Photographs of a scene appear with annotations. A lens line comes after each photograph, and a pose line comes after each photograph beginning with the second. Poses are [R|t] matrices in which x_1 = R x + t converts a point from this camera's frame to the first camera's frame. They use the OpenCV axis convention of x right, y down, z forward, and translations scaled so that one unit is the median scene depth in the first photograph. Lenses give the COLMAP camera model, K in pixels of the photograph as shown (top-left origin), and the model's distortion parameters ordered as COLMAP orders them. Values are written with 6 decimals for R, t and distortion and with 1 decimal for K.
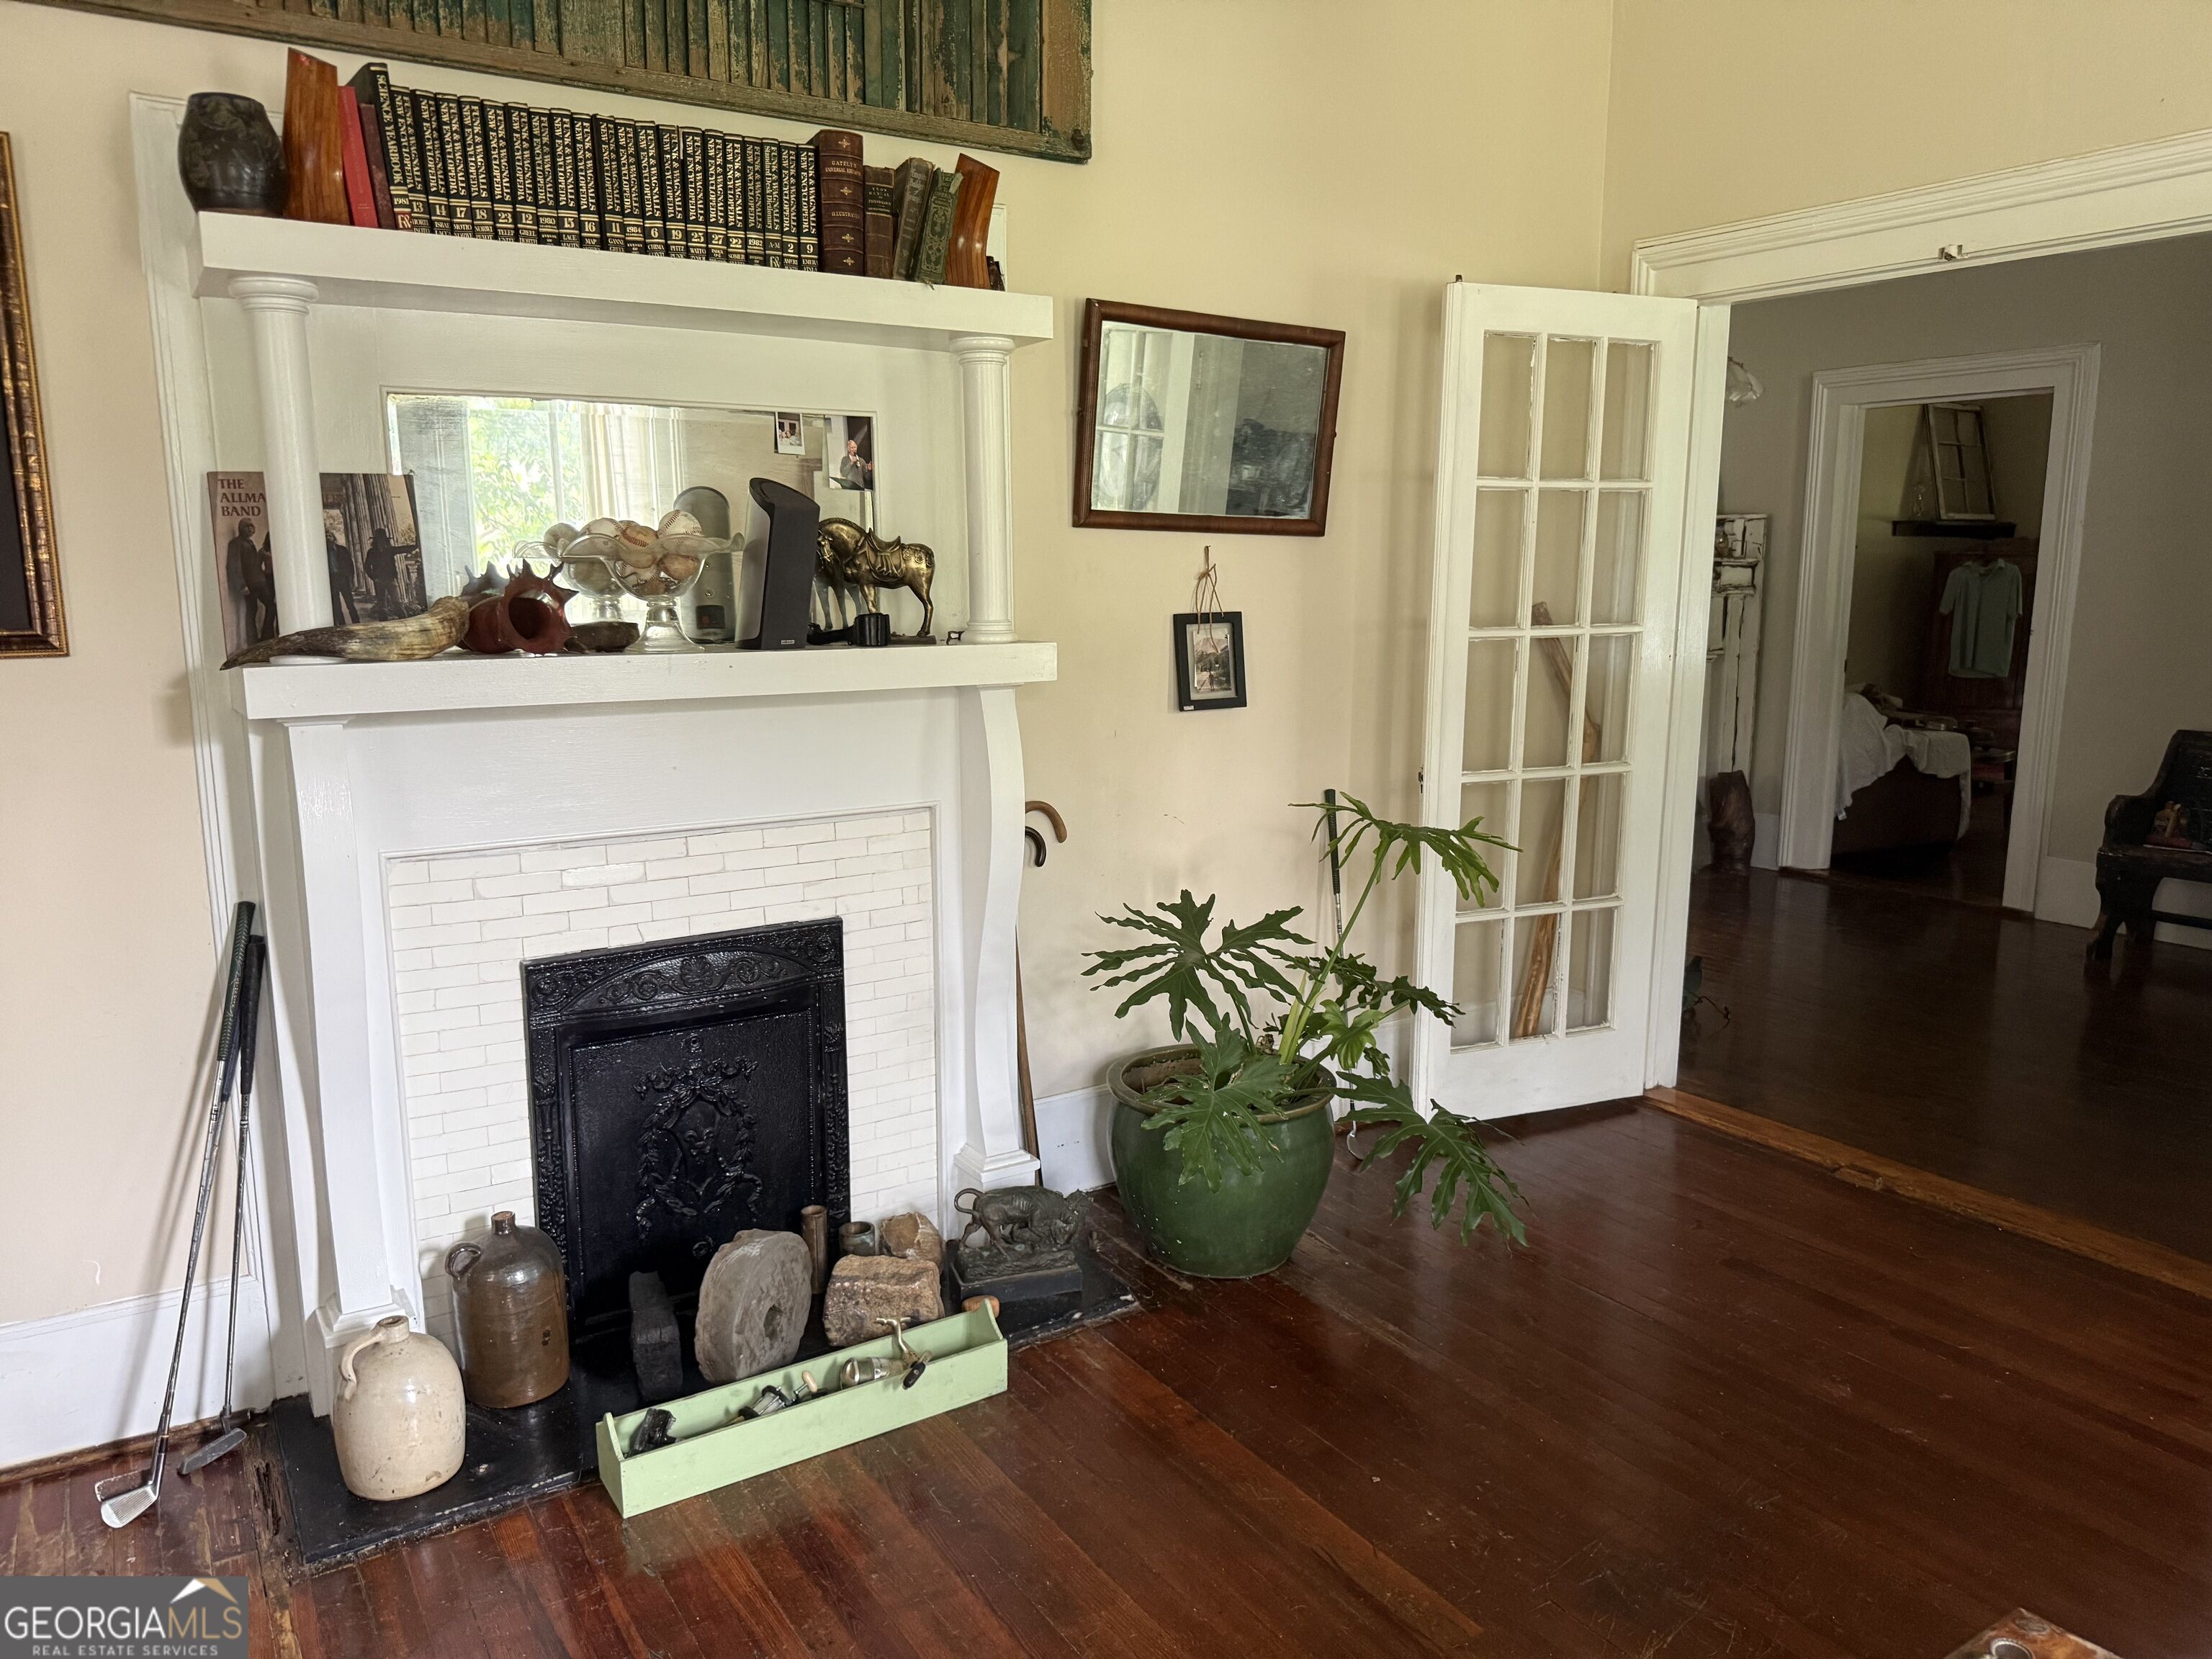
lens RADIAL K [[1551.0, 0, 1106.0], [0, 1551.0, 829.5], [0, 0, 1]] dist [0.102042, -0.147282]
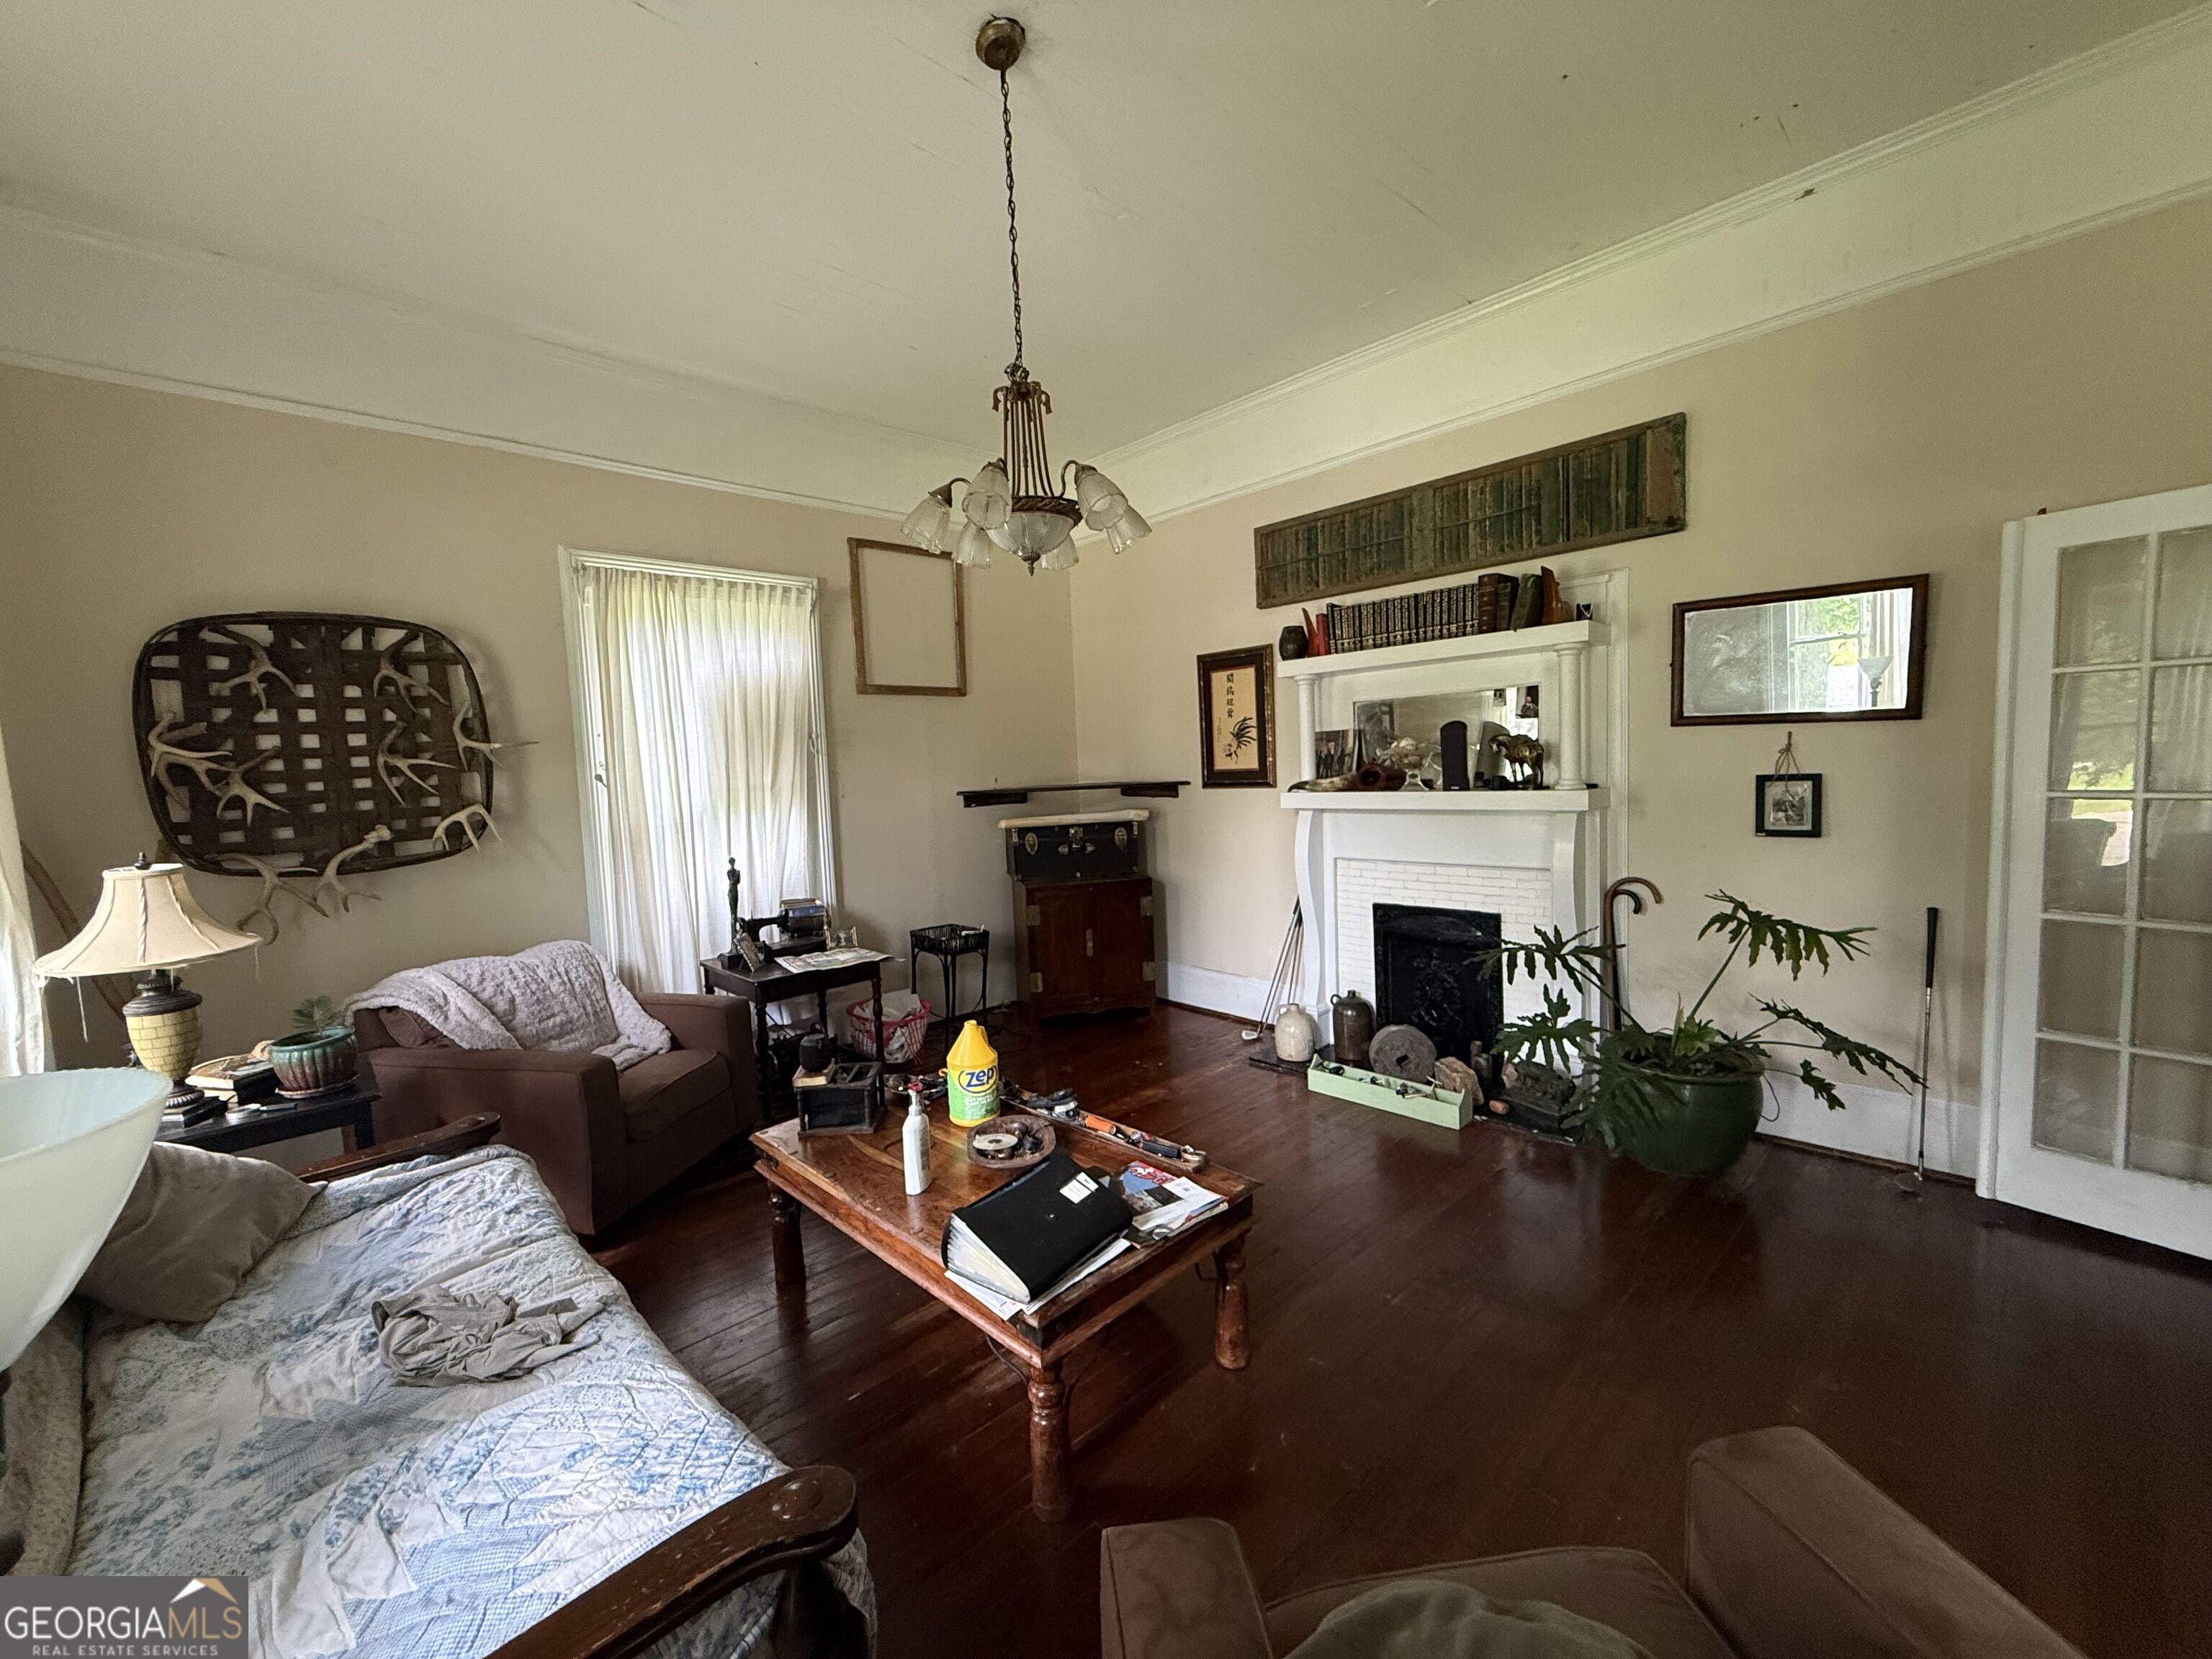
lens RADIAL K [[883.2, 0, 1102.8], [0, 883.2, 829.5], [0, 0, 1]] dist [-0.000368, -0.000181]
pose [[0.181482, 0.061763, -0.981453, 0.947383], [-0.131806, 0.990548, 0.037963, -0.034576], [0.974521, 0.122472, 0.187908, 0.217333]]
